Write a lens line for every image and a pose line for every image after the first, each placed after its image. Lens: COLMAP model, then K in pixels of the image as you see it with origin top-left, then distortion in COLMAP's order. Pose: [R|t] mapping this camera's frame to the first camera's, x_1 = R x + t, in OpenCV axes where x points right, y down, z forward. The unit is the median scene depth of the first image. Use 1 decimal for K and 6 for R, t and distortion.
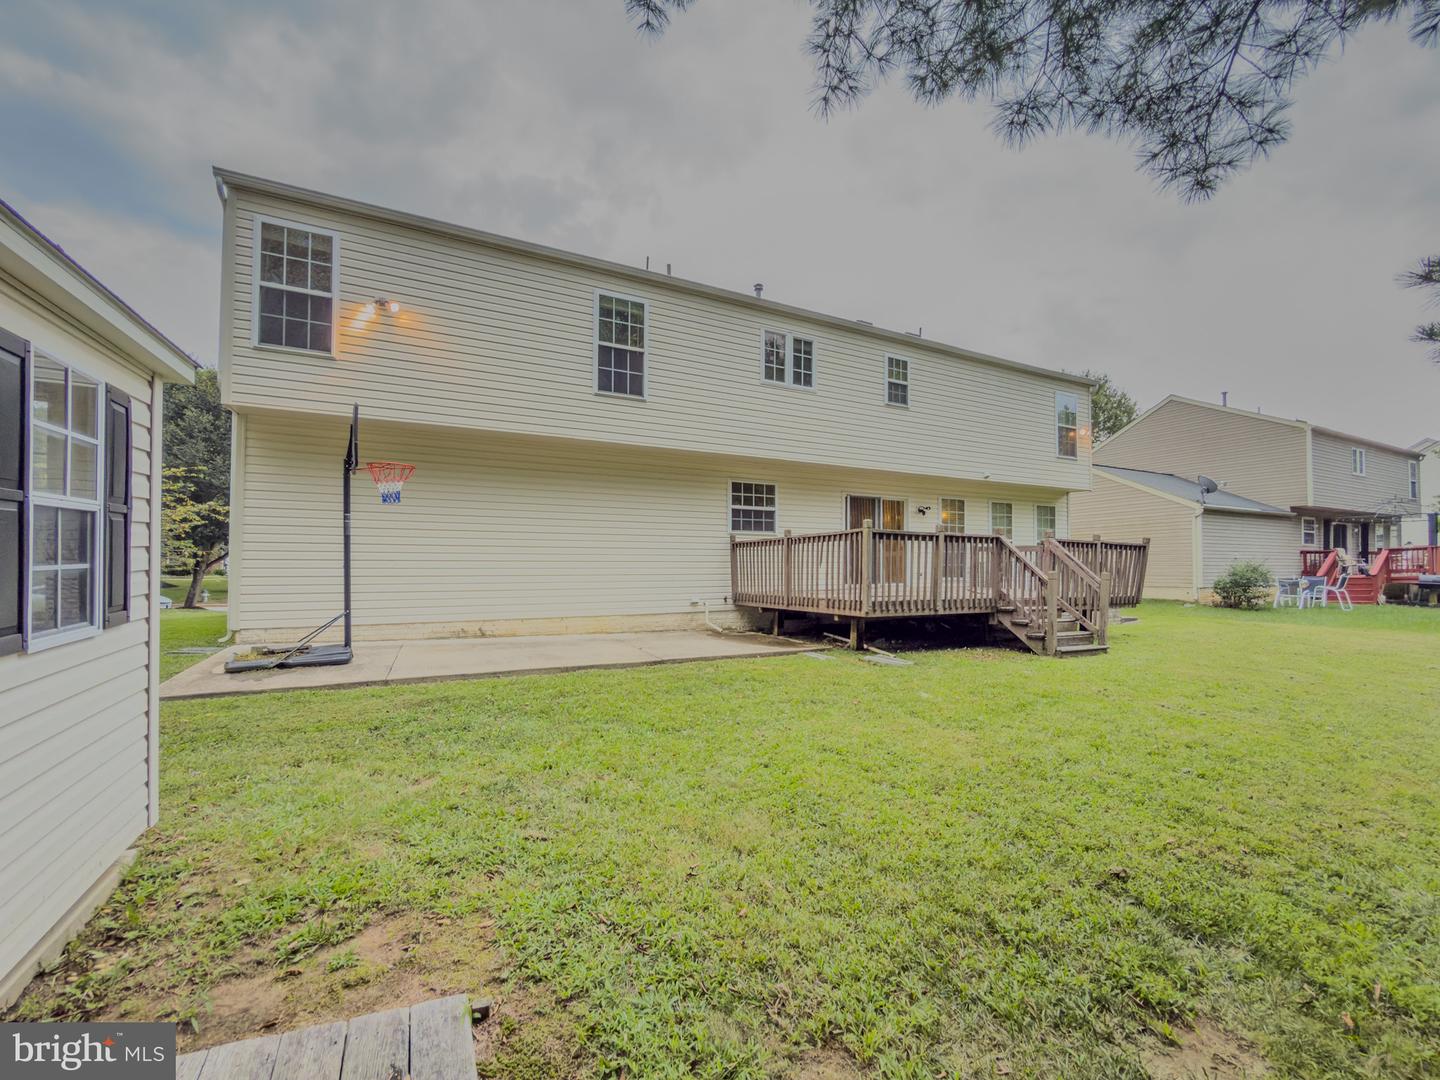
lens RADIAL K [[591.2, 0, 747.3], [0, 591.2, 560.2], [0, 0, 1]] dist [-0.003416, -0.000146]
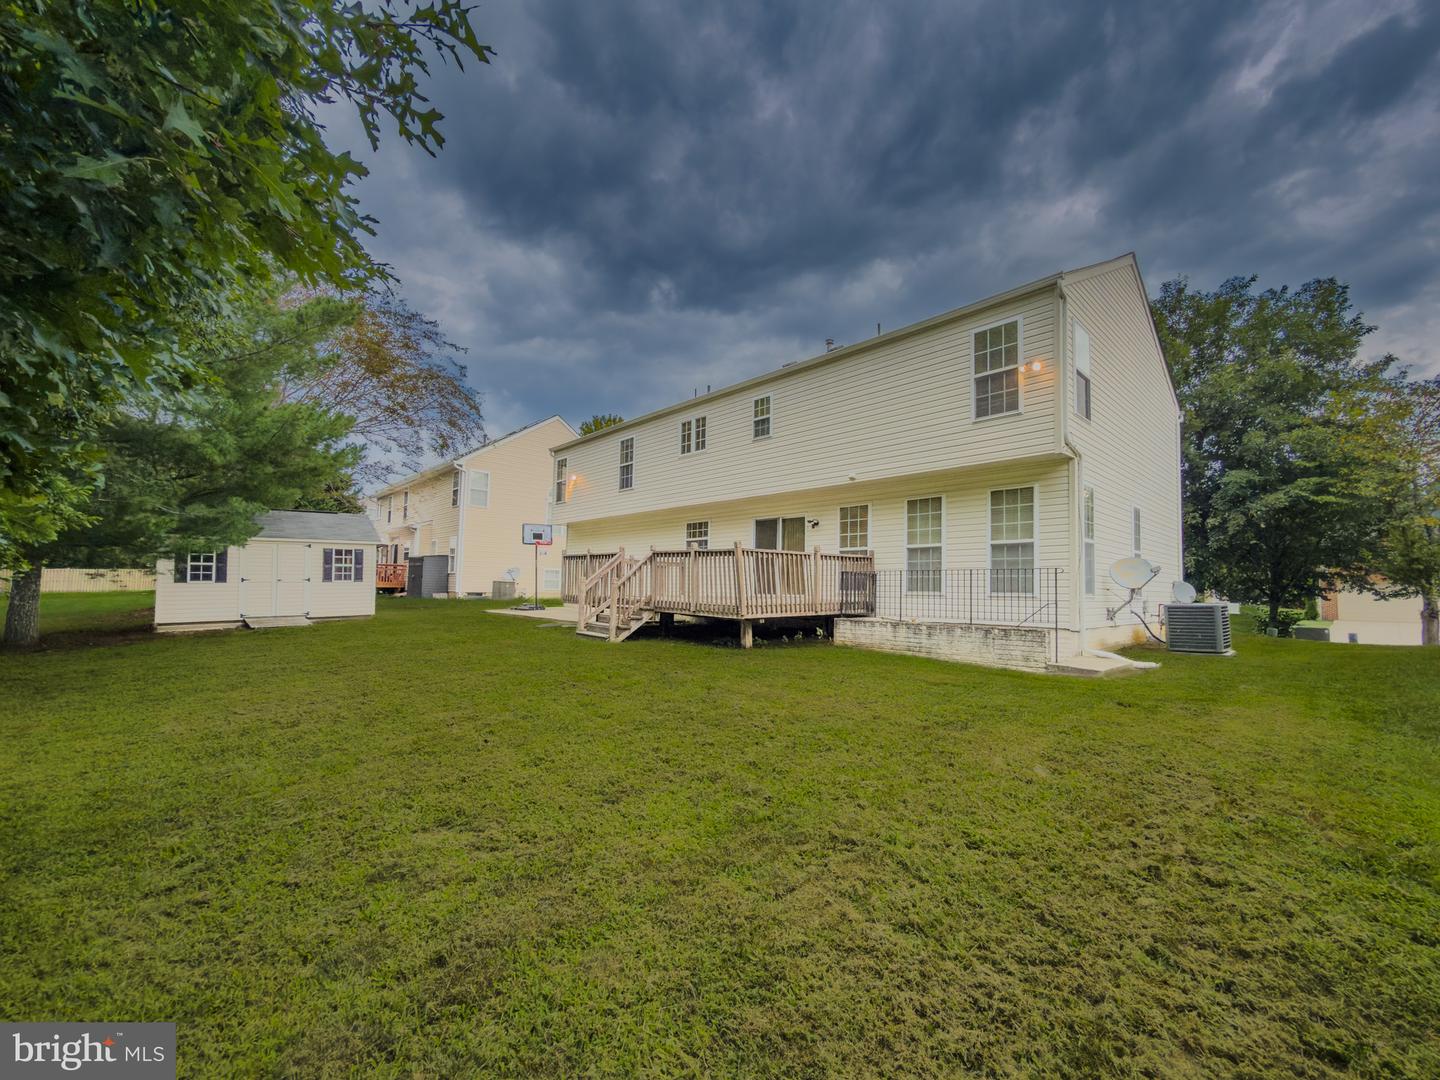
lens RADIAL K [[631.8, 0, 714.3], [0, 631.8, 590.7], [0, 0, 1]] dist [0.002849, 0.000198]
pose [[0.227186, 0.008043, -0.973818, 1.575370], [-0.001990, 0.999968, 0.007795, 0.029134], [0.973849, 0.000167, 0.227195, 0.687708]]
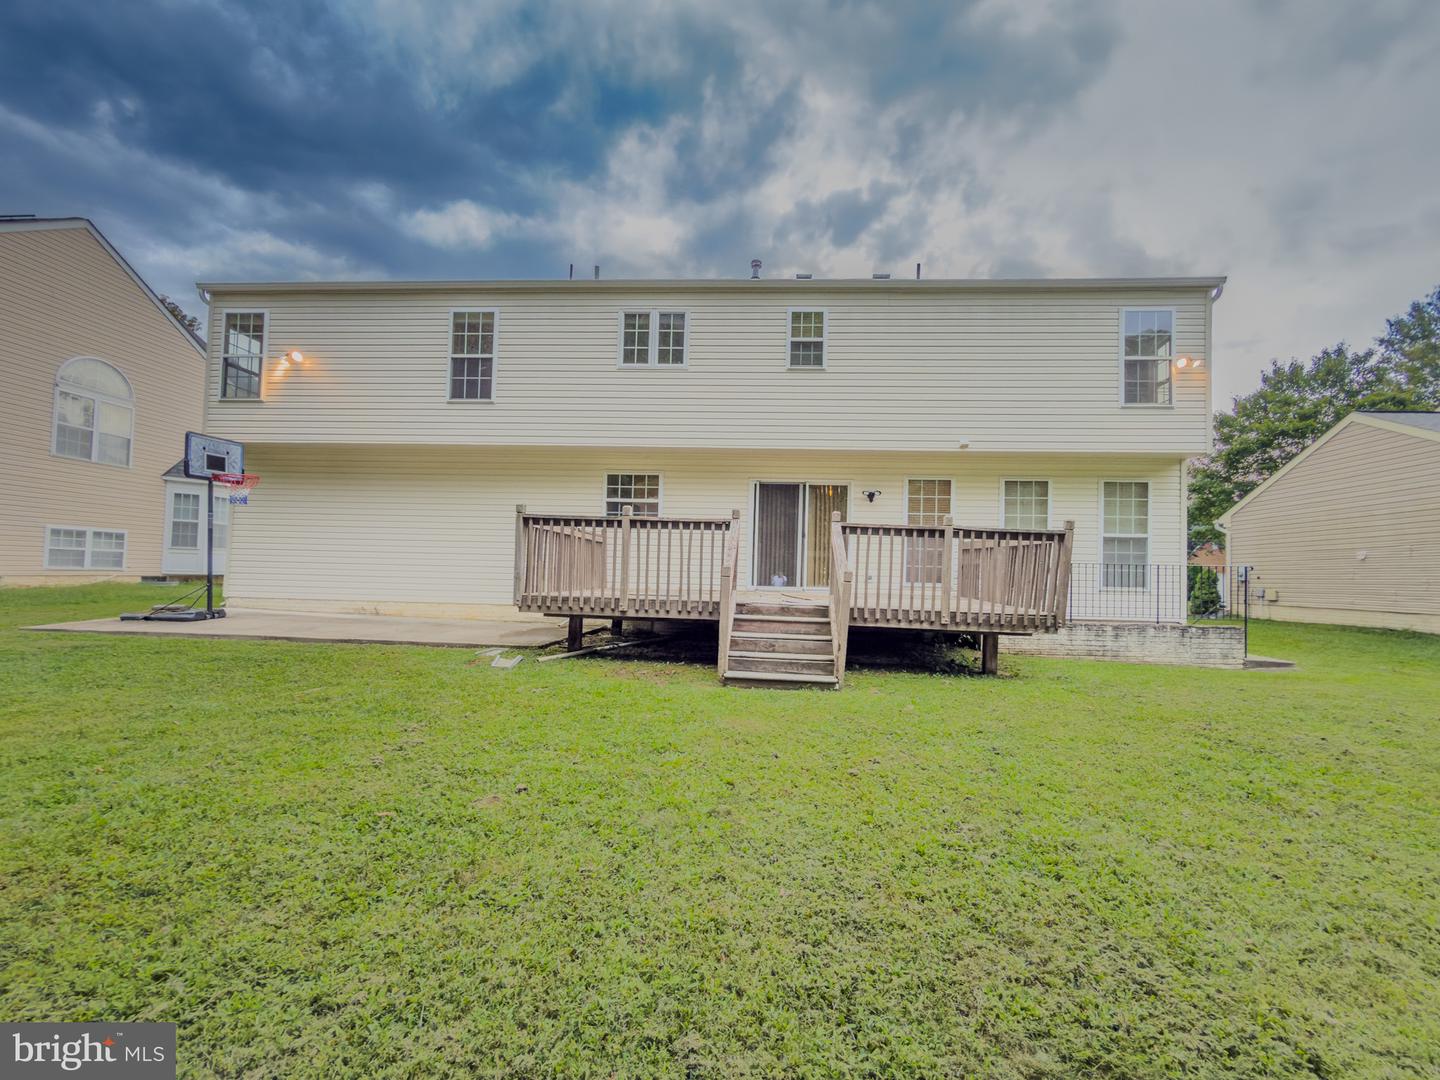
lens RADIAL K [[619.8, 0, 762.3], [0, 619.8, 570.4], [0, 0, 1]] dist [-0.010293, -0.000676]
pose [[0.860245, 0.013273, -0.509709, 0.704546], [-0.015059, 0.999886, 0.000621, 0.020692], [0.509659, 0.007141, 0.860347, 0.252872]]
